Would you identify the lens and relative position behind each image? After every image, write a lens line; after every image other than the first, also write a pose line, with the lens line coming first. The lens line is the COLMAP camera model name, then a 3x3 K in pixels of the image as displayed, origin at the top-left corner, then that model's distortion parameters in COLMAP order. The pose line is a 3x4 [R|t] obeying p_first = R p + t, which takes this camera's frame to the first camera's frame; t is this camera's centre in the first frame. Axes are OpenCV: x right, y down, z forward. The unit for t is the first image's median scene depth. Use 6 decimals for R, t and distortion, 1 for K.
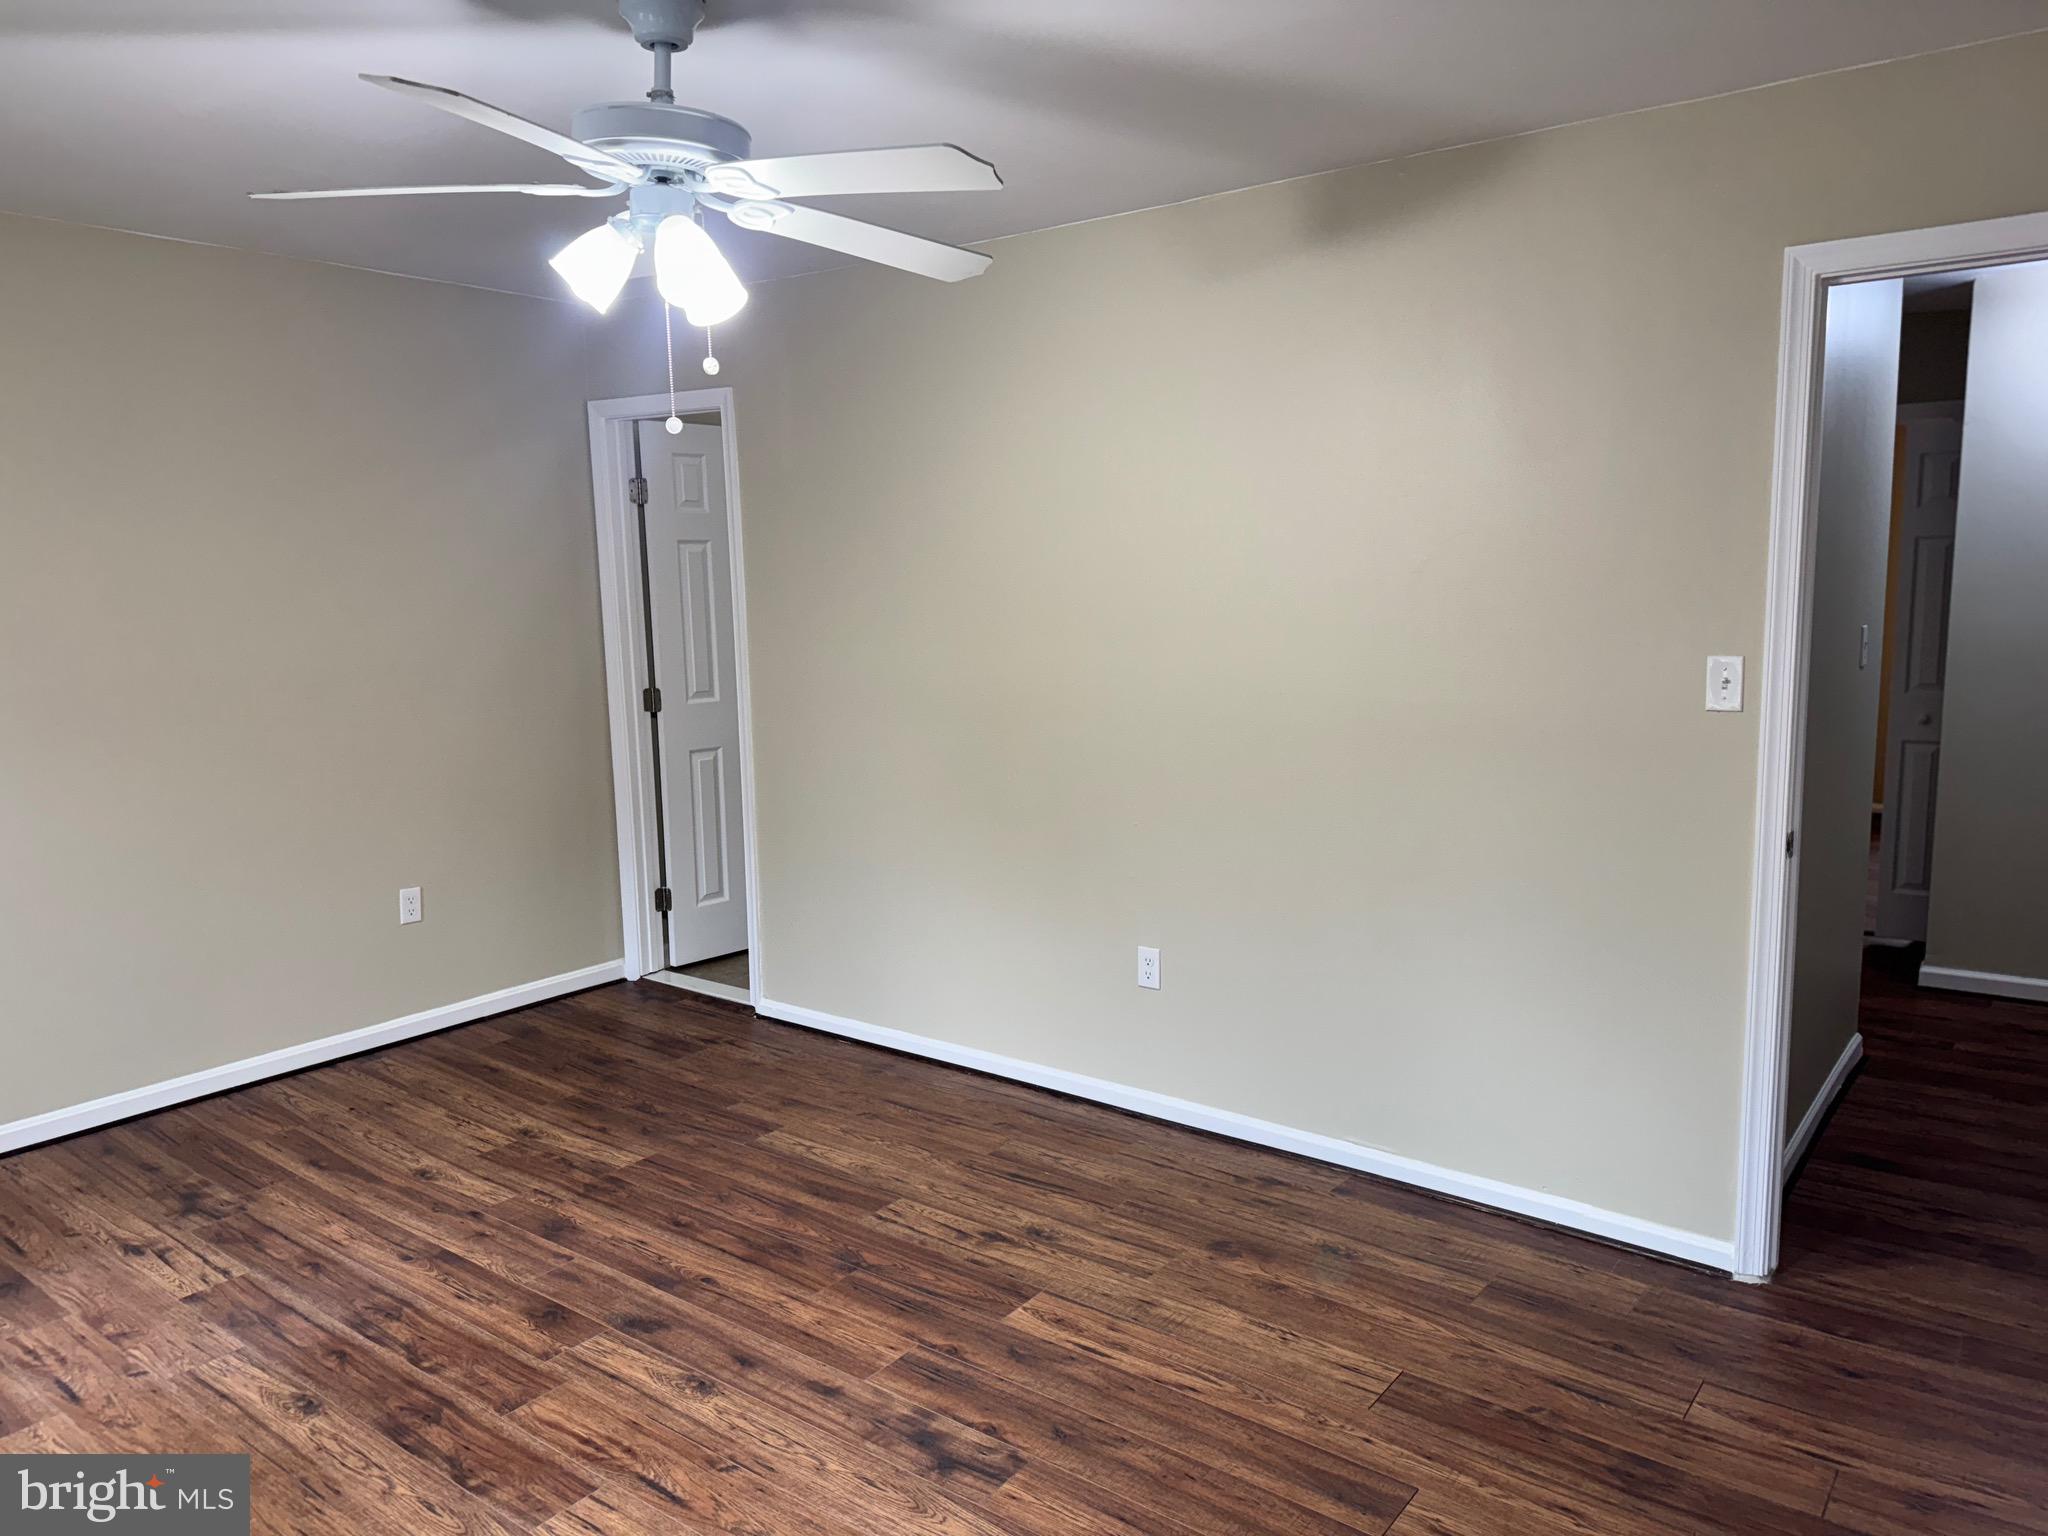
lens RADIAL K [[1447.2, 0, 1024.0], [0, 1447.2, 768.0], [0, 0, 1]] dist [0.047255, -0.042716]
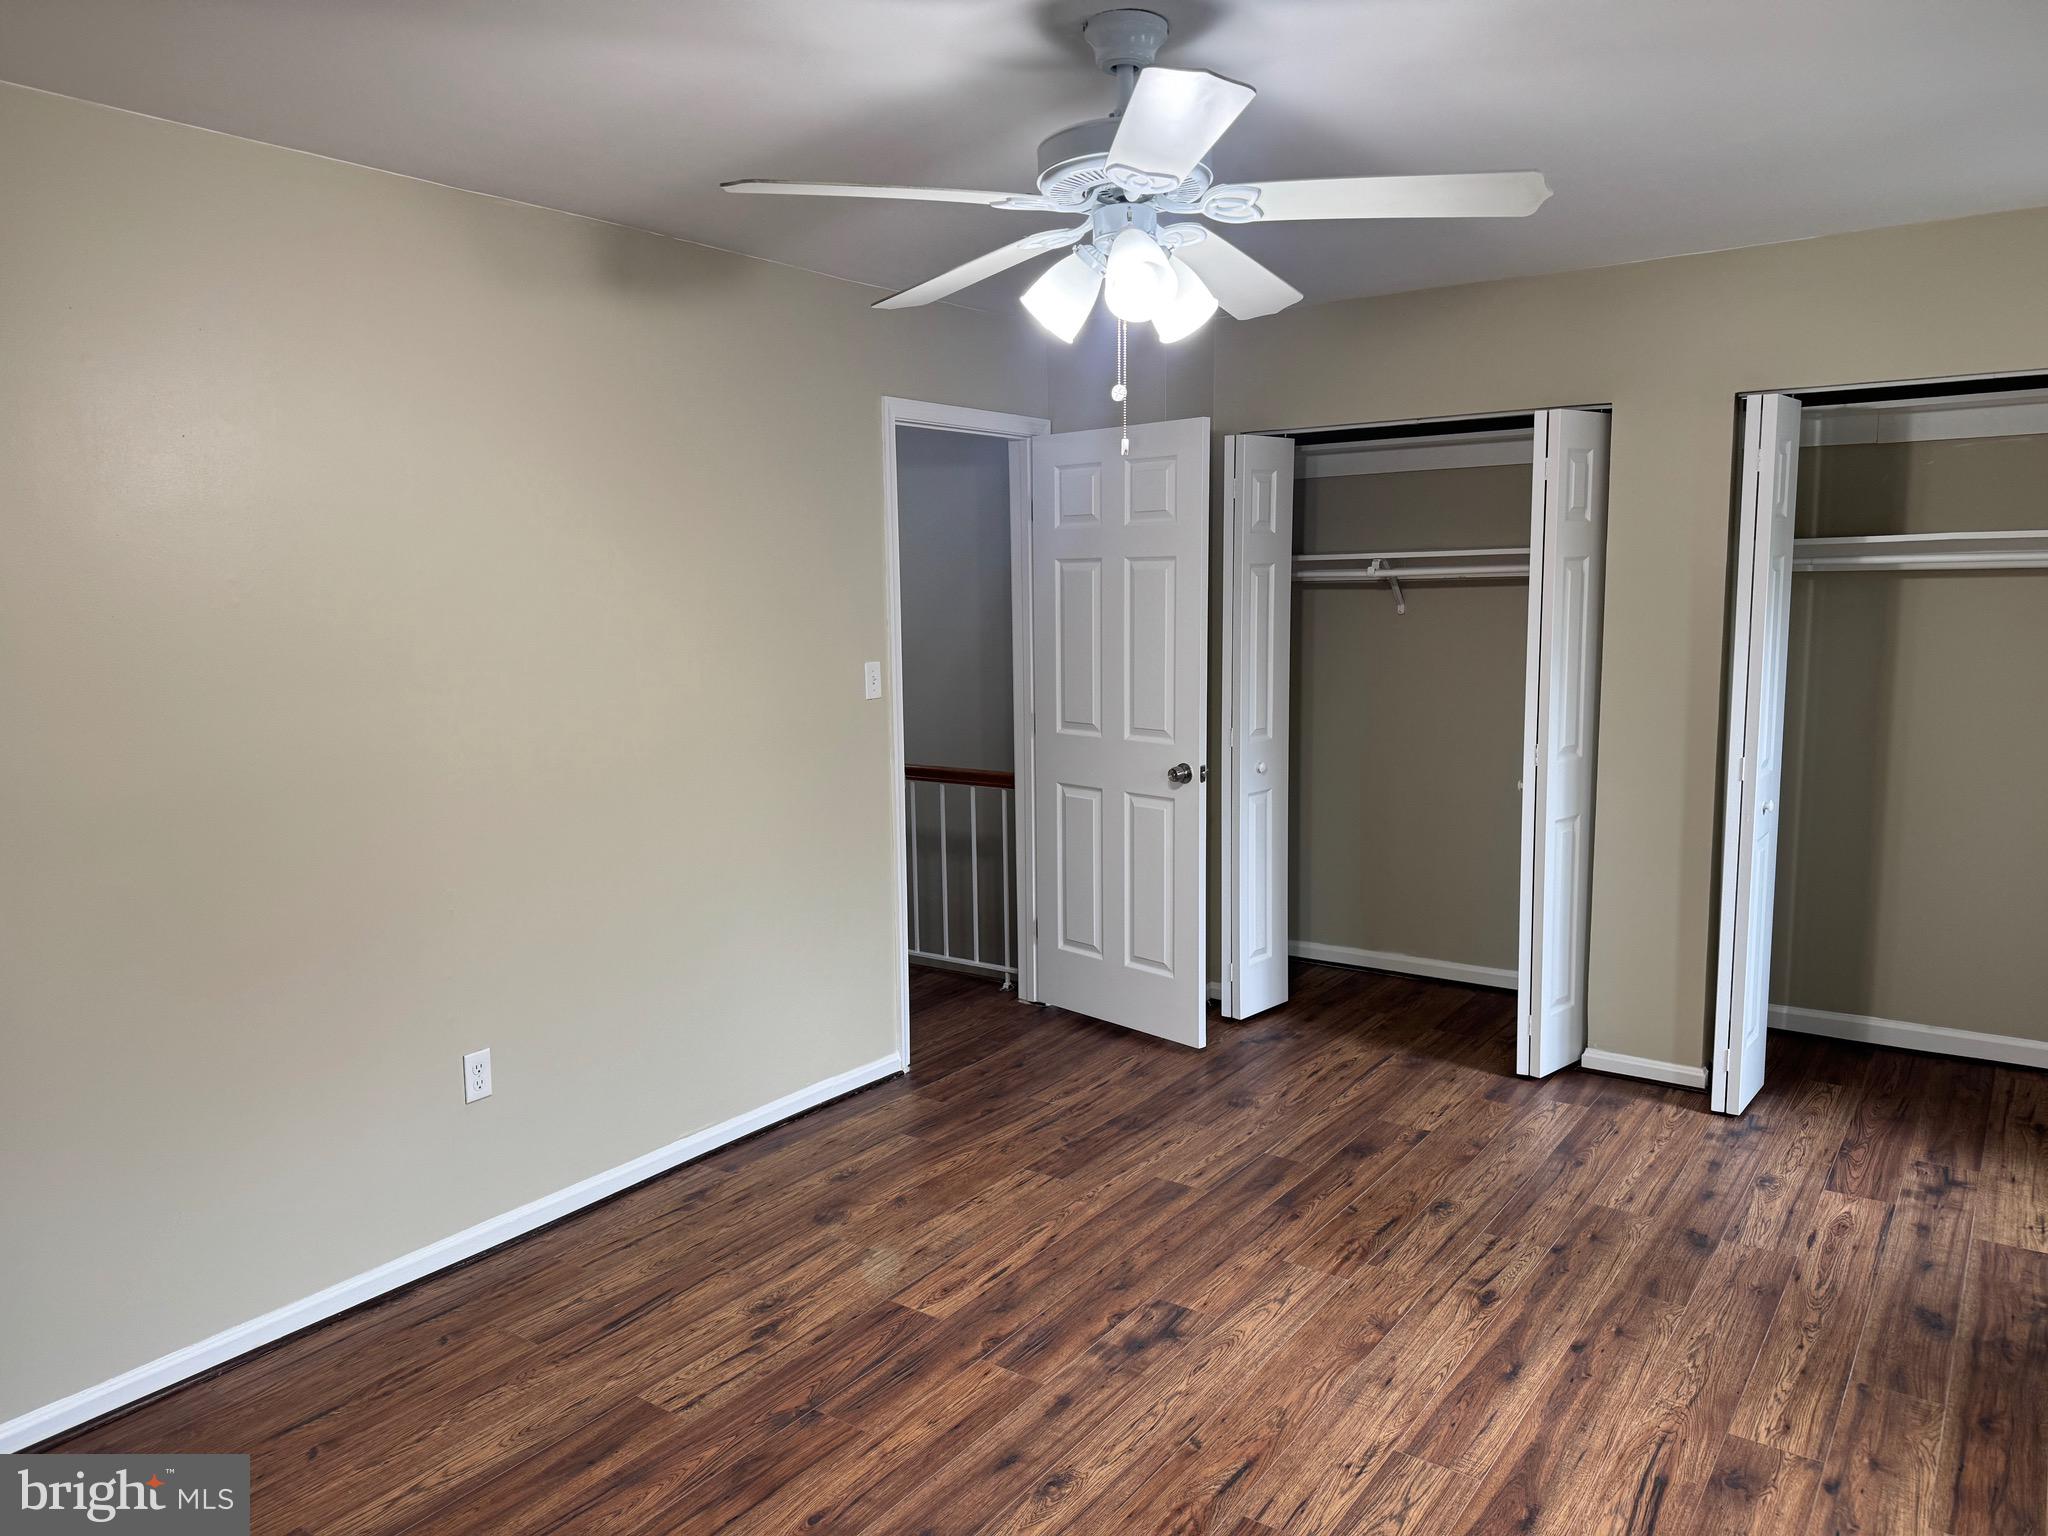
lens RADIAL K [[1418.2, 0, 1026.7], [0, 1418.2, 742.5], [0, 0, 1]] dist [0.219438, -0.308776]
pose [[-0.014075, -0.100925, 0.994794, -0.993470], [0.158285, 0.982123, 0.101879, -0.120087], [-0.987293, 0.158895, 0.002151, 0.854968]]
